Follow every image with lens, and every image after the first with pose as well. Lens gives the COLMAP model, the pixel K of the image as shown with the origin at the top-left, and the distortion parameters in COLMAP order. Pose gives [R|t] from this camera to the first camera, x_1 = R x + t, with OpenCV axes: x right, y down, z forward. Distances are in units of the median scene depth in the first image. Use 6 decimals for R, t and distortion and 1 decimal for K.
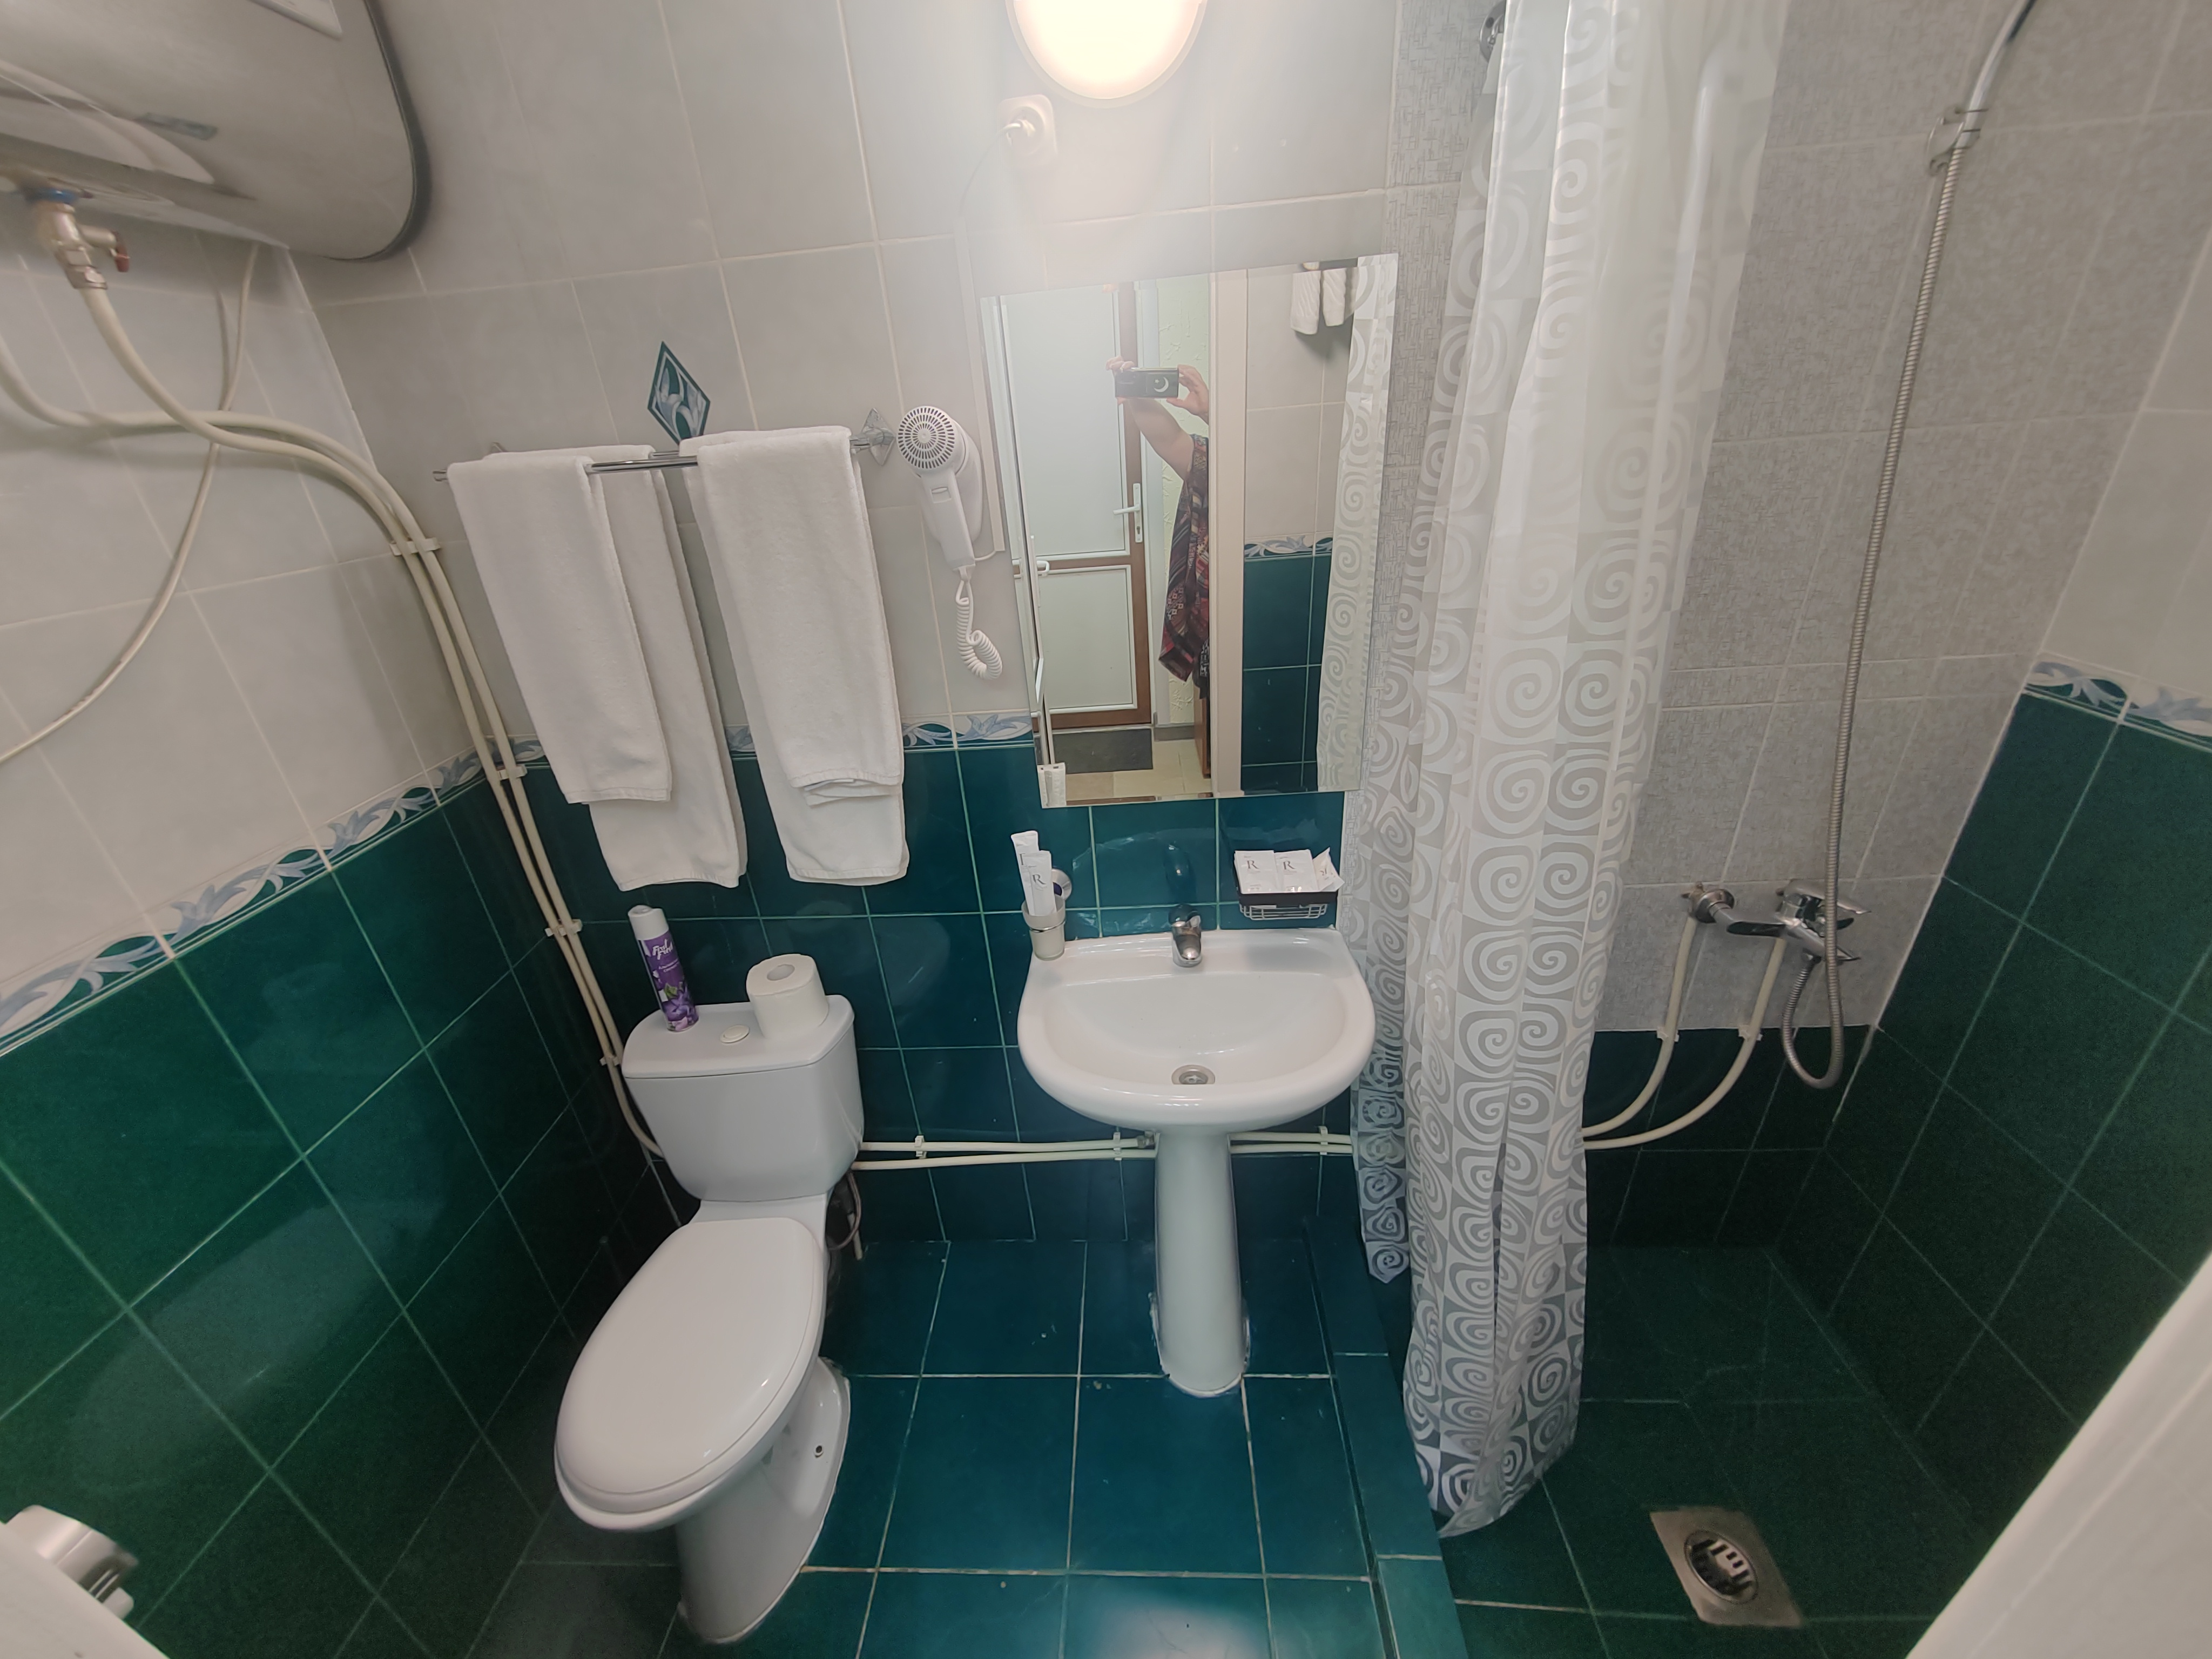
lens RADIAL K [[847.5, 0, 1093.0], [0, 847.5, 841.8], [0, 0, 1]] dist [0.002323, 0.000088]
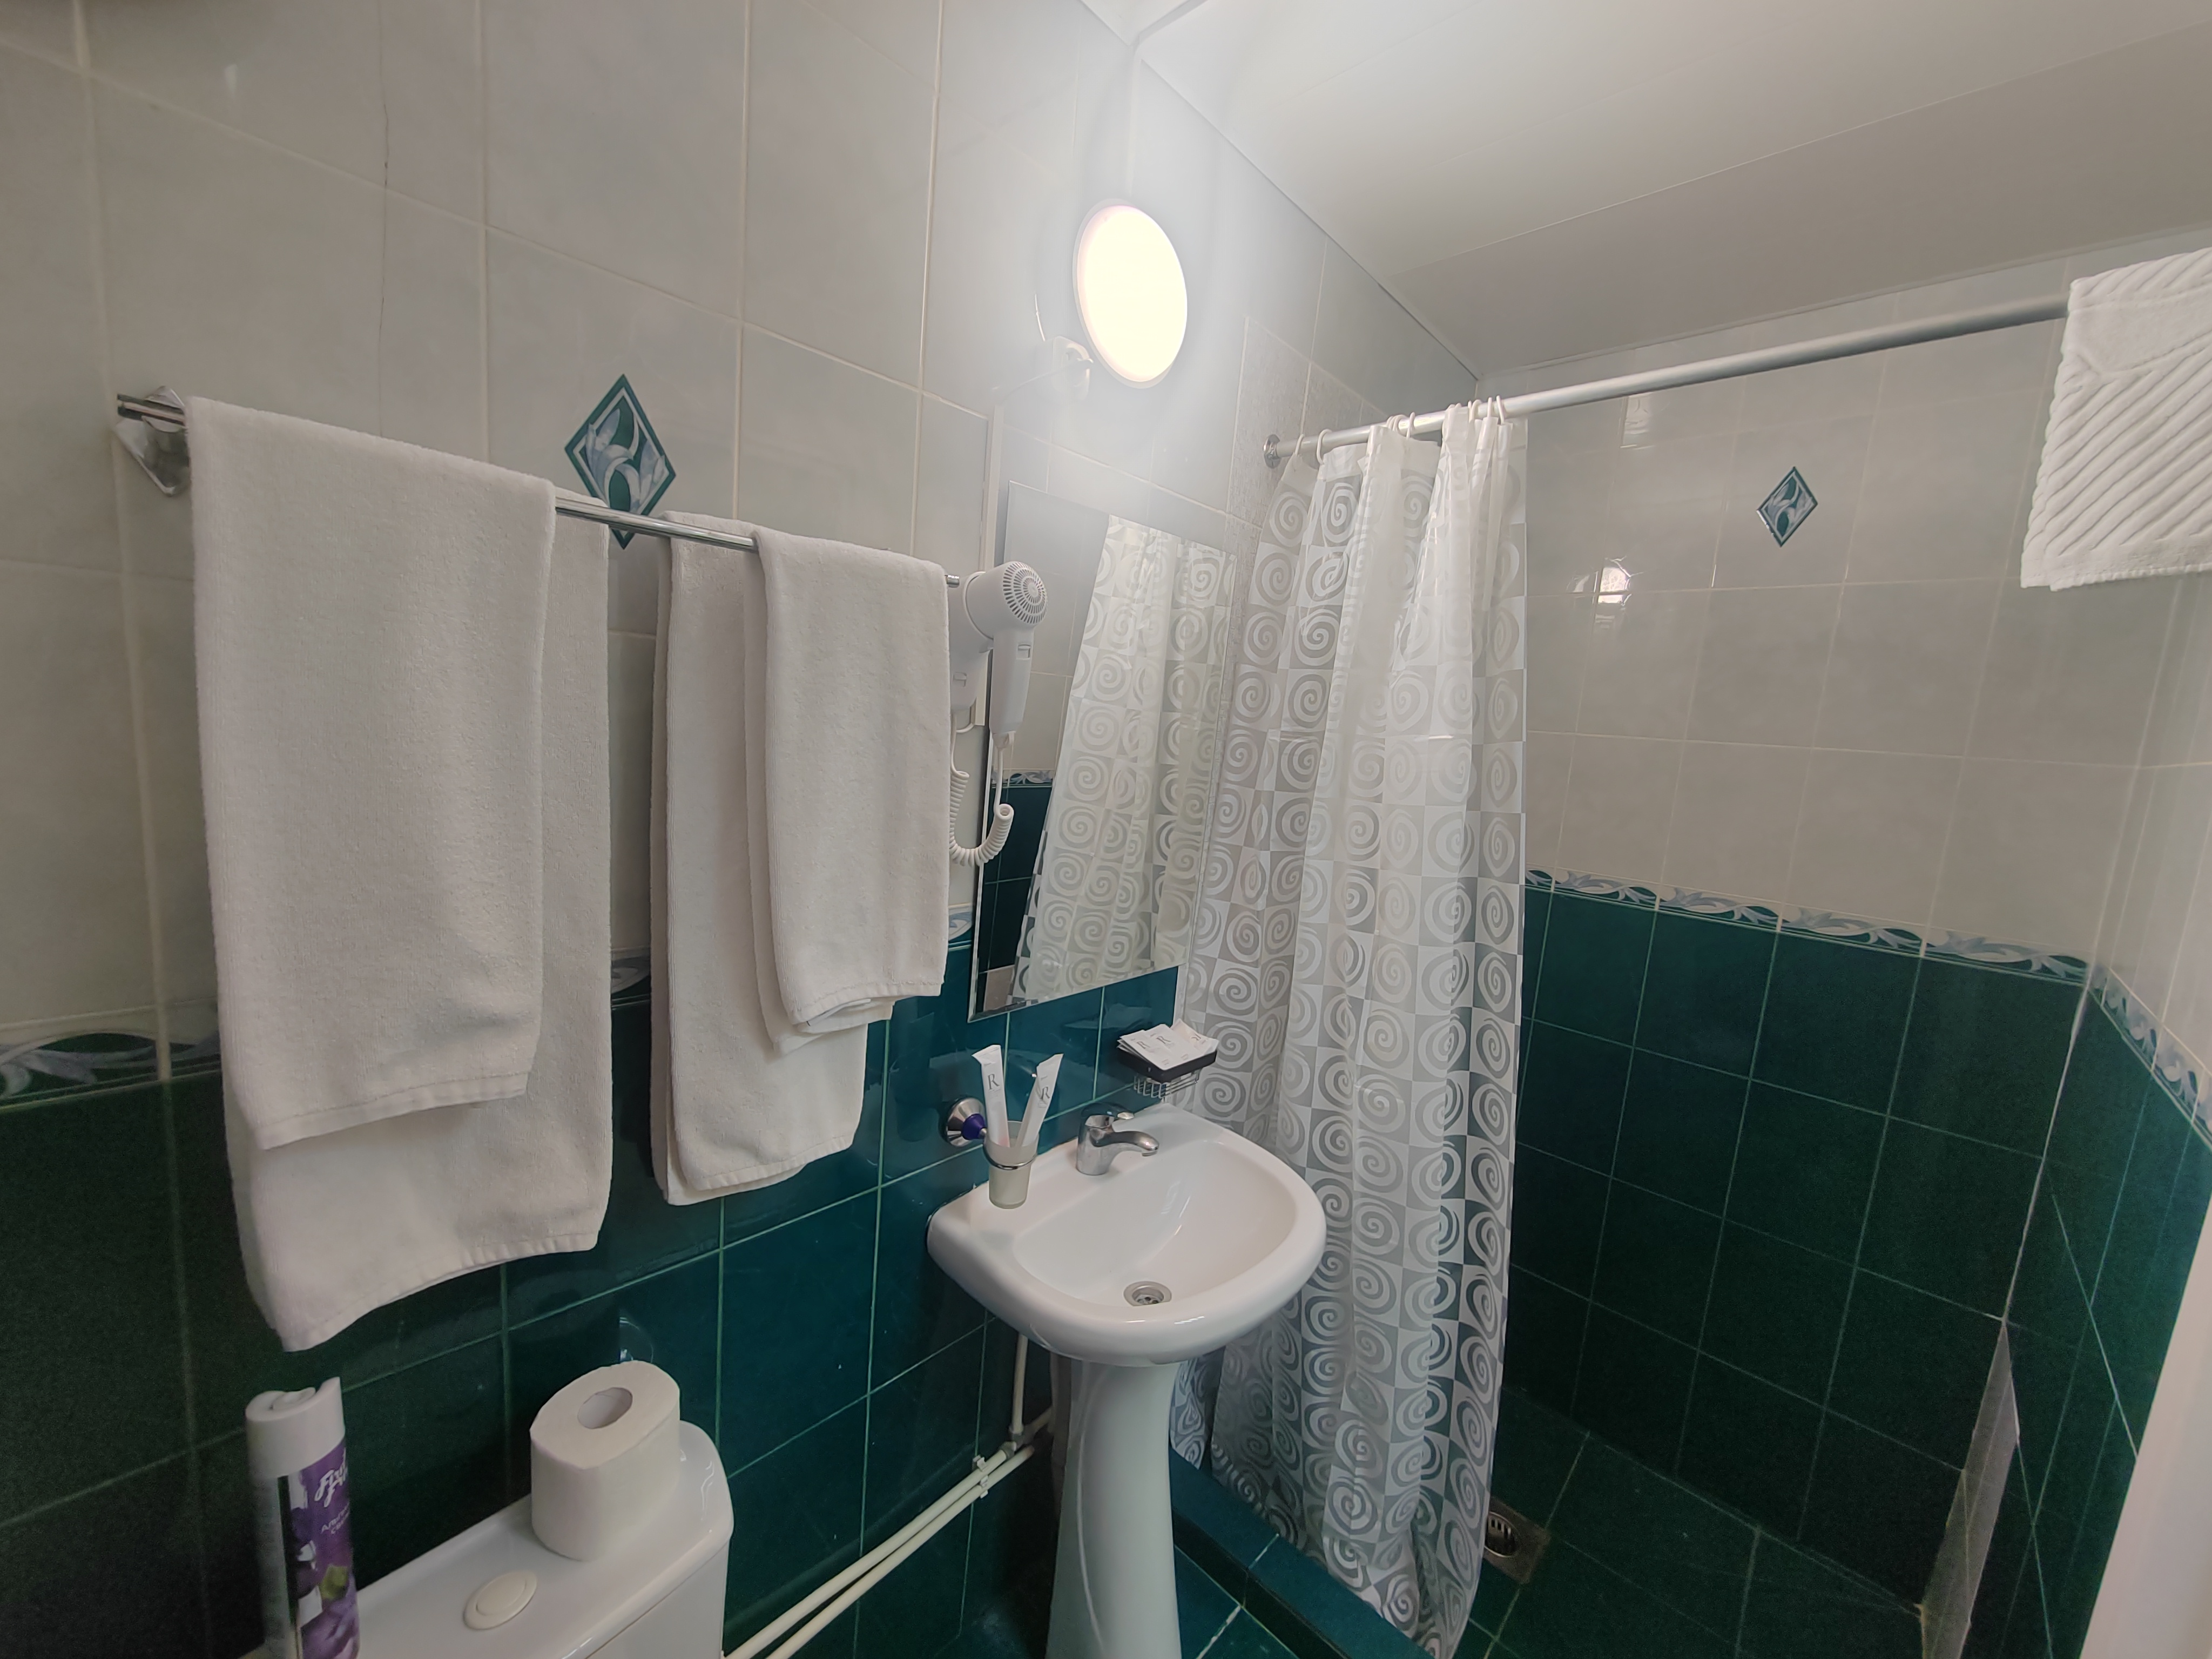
lens RADIAL K [[847.5, 0, 1101.1], [0, 847.5, 829.1], [0, 0, 1]] dist [0.002323, 0.000088]
pose [[0.639497, 0.022715, 0.768458, -0.678752], [0.220115, 0.952308, -0.211326, -0.016580], [-0.736609, 0.304292, 0.603998, 0.370178]]
